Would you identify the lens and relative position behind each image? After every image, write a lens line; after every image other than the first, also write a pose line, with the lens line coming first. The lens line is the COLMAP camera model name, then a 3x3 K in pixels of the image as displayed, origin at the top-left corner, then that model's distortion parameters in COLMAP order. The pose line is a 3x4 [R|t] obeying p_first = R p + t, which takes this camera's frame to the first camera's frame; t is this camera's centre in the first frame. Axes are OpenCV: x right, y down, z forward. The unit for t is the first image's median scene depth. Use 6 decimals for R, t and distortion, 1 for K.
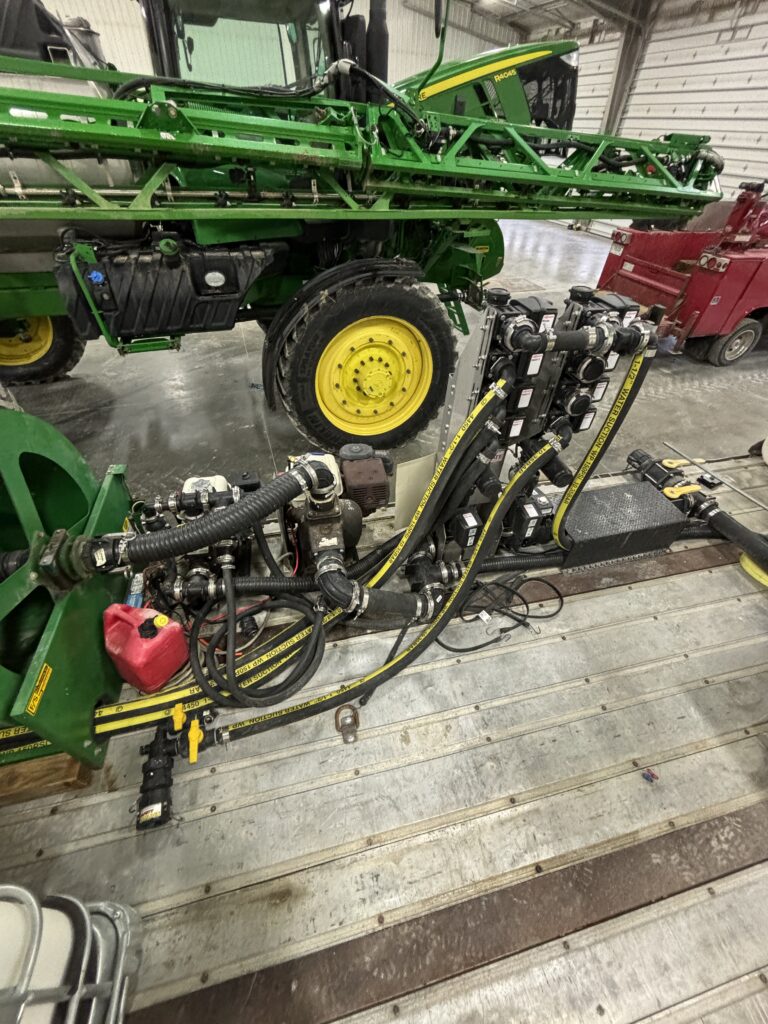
lens RADIAL K [[412.1, 0, 384.0], [0, 412.1, 512.0], [0, 0, 1]] dist [-0.005328, 0.004095]
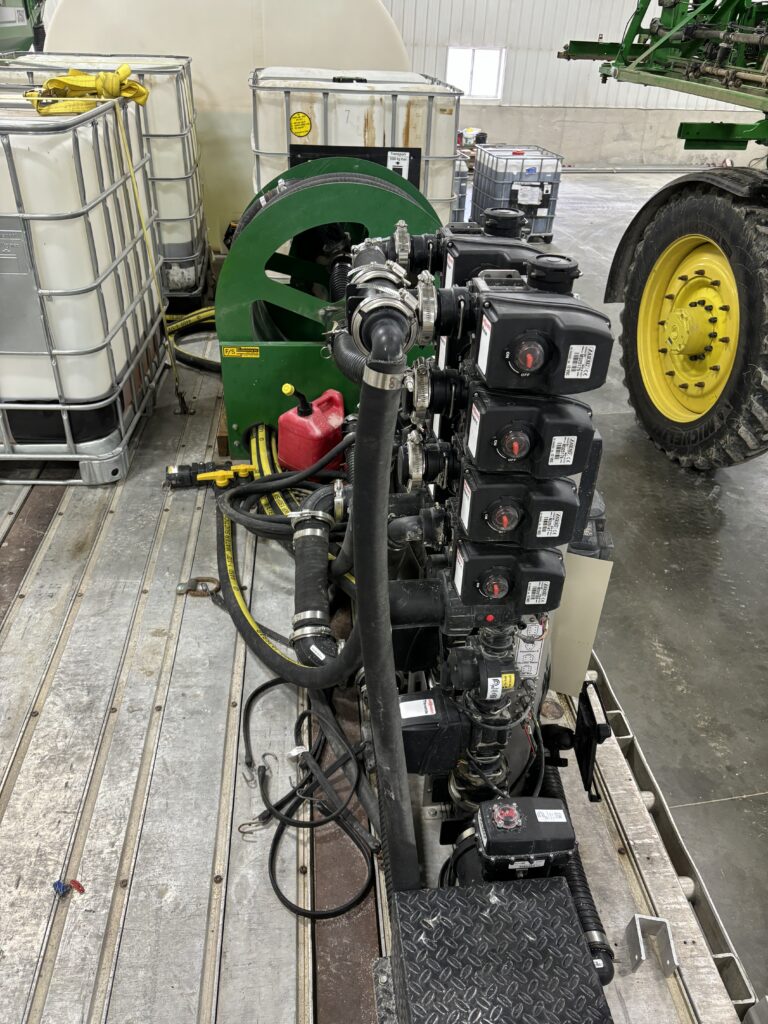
lens RADIAL K [[776.3, 0, 369.9], [0, 776.3, 514.6], [0, 0, 1]] dist [0.070411, -0.085893]
pose [[-0.148916, 0.503893, -0.850832, 0.959261], [-0.702759, 0.551391, 0.449553, -0.449075], [0.695668, 0.664875, 0.272005, 0.592877]]
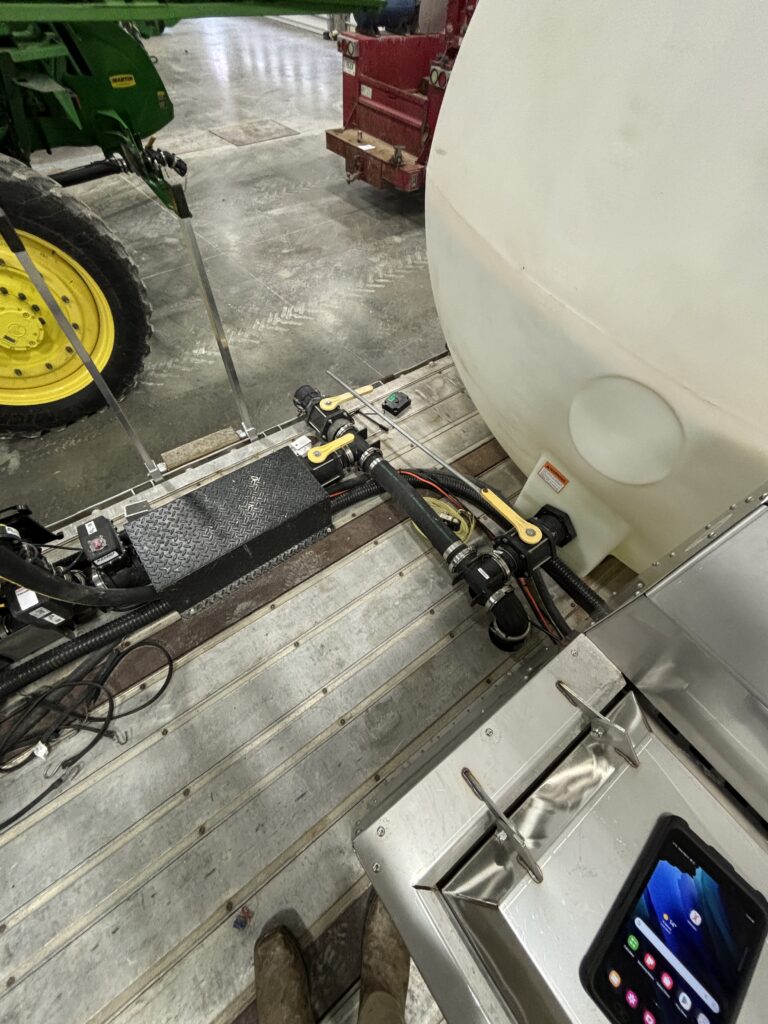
lens RADIAL K [[410.0, 0, 384.5], [0, 410.0, 509.2], [0, 0, 1]] dist [0.000008, 0.000233]
pose [[0.920845, -0.315224, 0.229517, 0.745387], [0.250399, 0.929255, 0.271635, -0.157257], [-0.298906, -0.192663, 0.934632, 0.283106]]
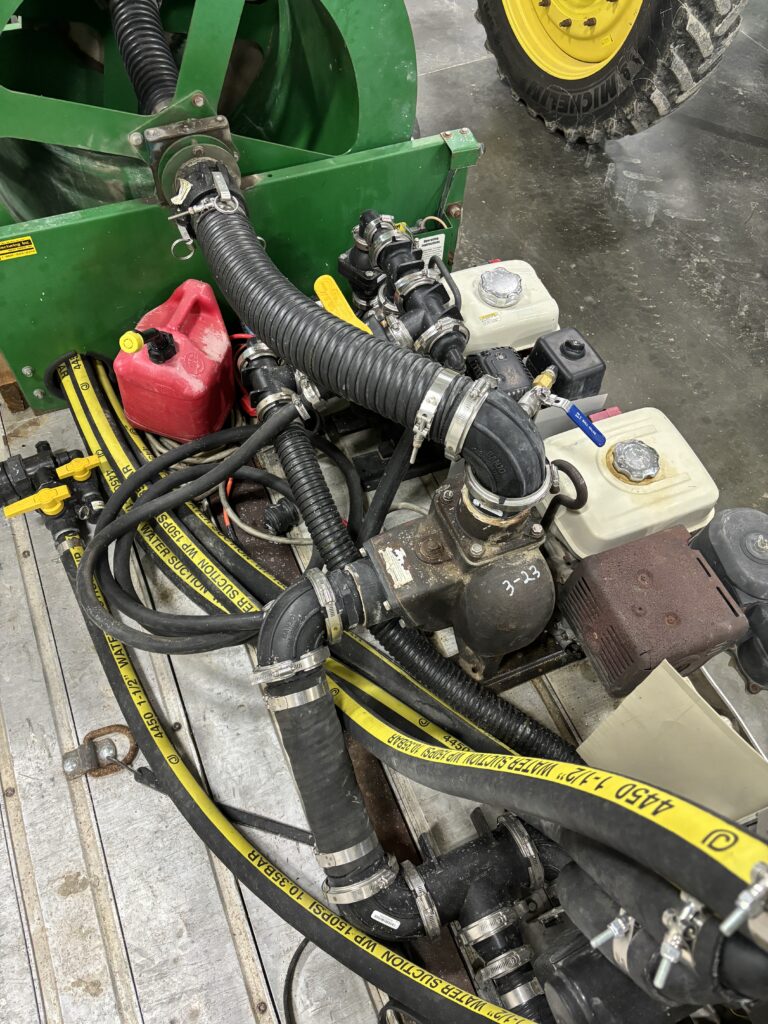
lens RADIAL K [[776.3, 0, 369.9], [0, 776.3, 514.6], [0, 0, 1]] dist [0.070411, -0.085893]
pose [[0.175170, 0.825636, -0.536321, 0.199039], [-0.706924, 0.484627, 0.515165, -0.287727], [0.685255, 0.288897, 0.668554, 0.422940]]
